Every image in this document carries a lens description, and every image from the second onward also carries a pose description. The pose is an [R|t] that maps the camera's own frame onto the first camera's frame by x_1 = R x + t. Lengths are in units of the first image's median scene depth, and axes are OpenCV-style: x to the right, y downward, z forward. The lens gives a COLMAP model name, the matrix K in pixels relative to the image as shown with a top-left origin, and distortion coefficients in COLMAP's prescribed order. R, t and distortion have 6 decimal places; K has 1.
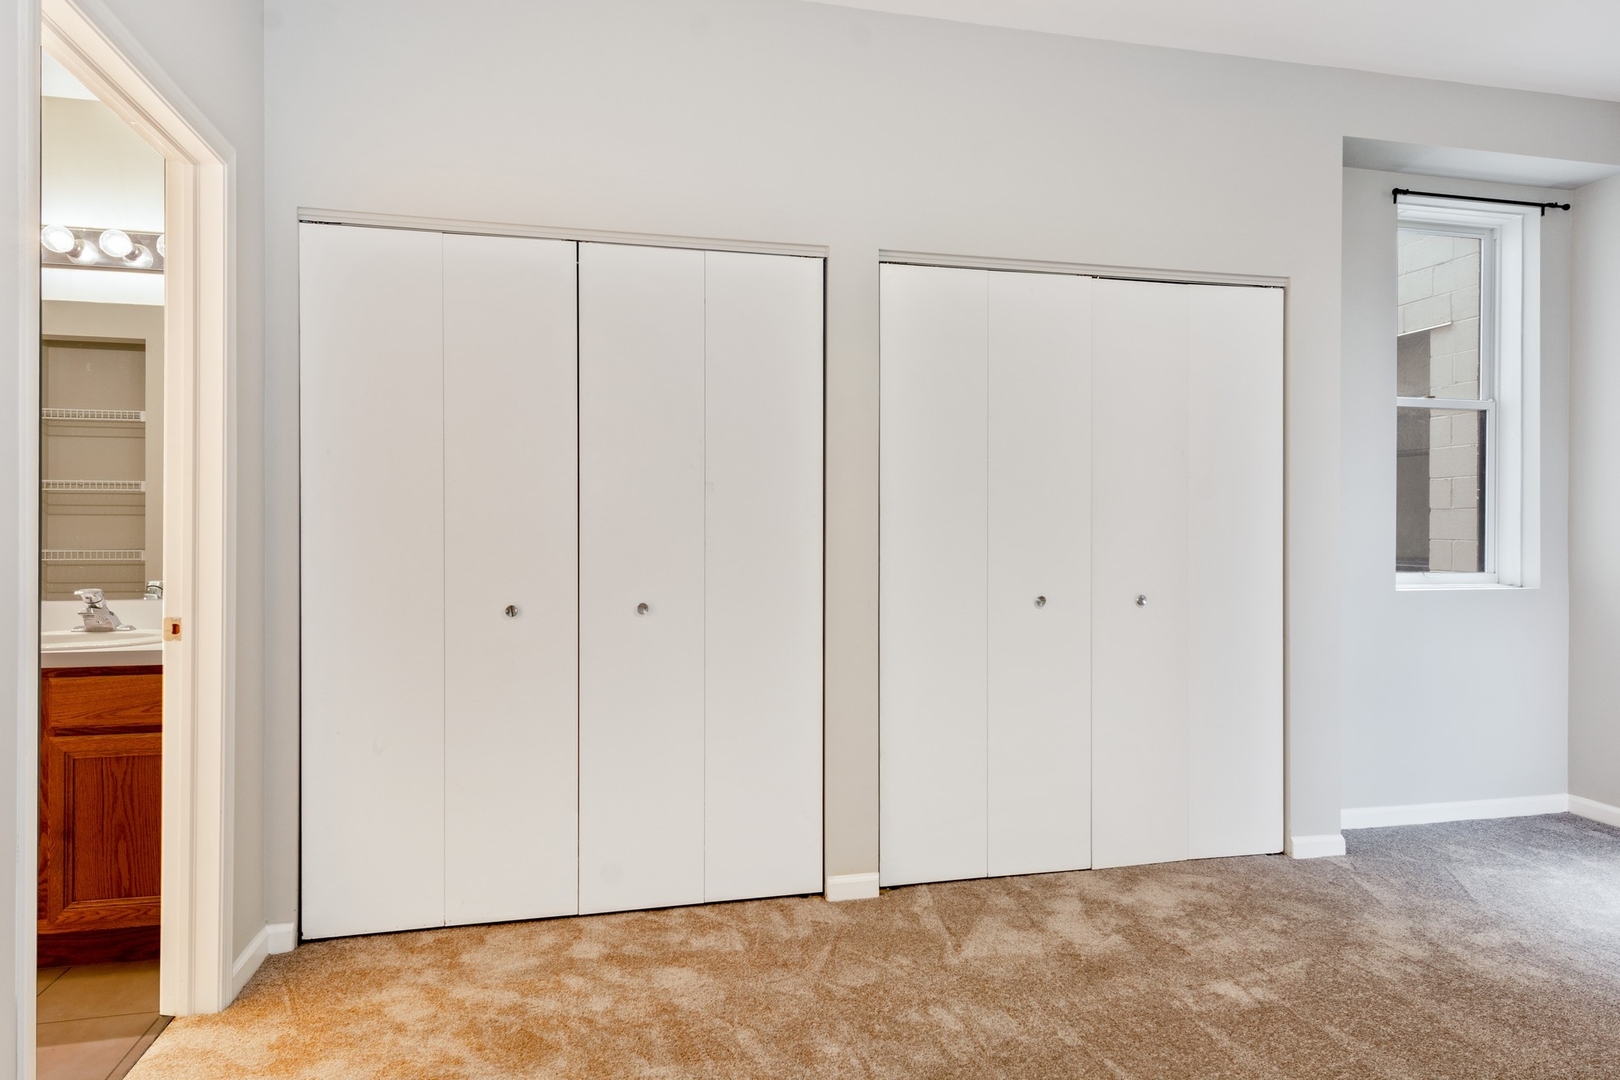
lens RADIAL K [[987.9, 0, 803.8], [0, 987.9, 528.0], [0, 0, 1]] dist [0.023026, -0.009704]
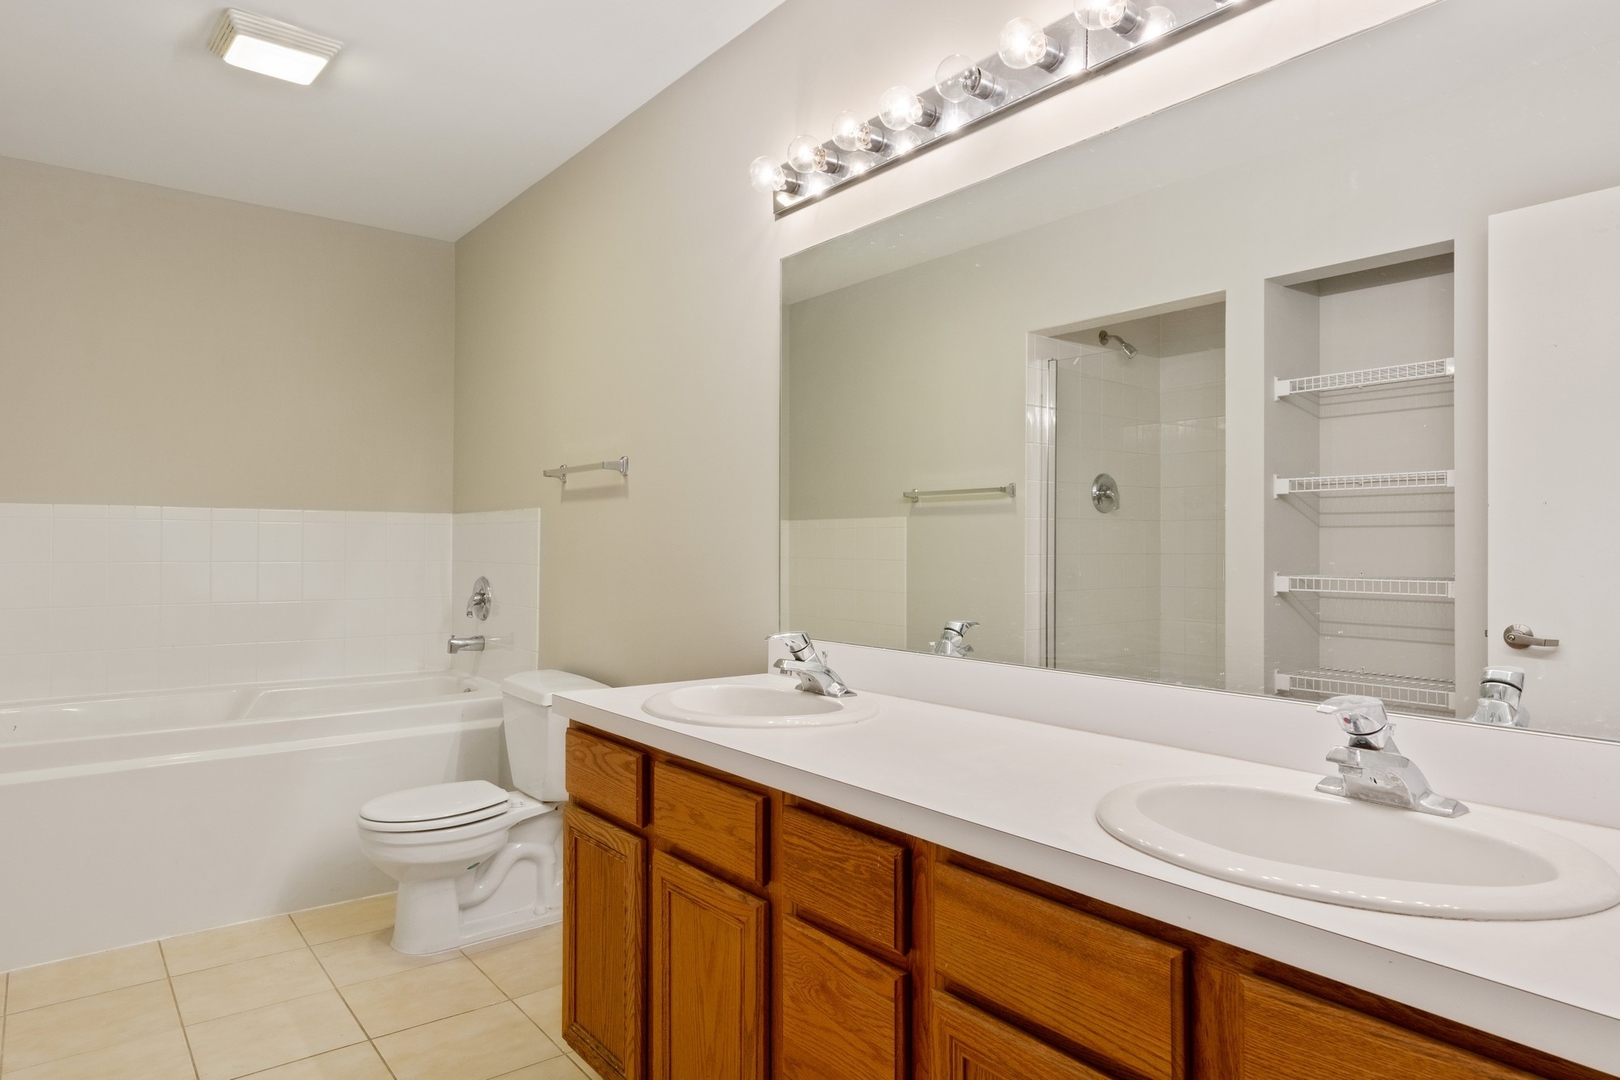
lens RADIAL K [[987.9, 0, 804.7], [0, 987.9, 539.0], [0, 0, 1]] dist [0.023026, -0.009704]
pose [[0.410158, -0.008756, -0.911972, -0.409502], [0.002953, 0.999961, -0.008273, -0.000926], [0.912010, 0.000700, 0.410168, 0.589643]]
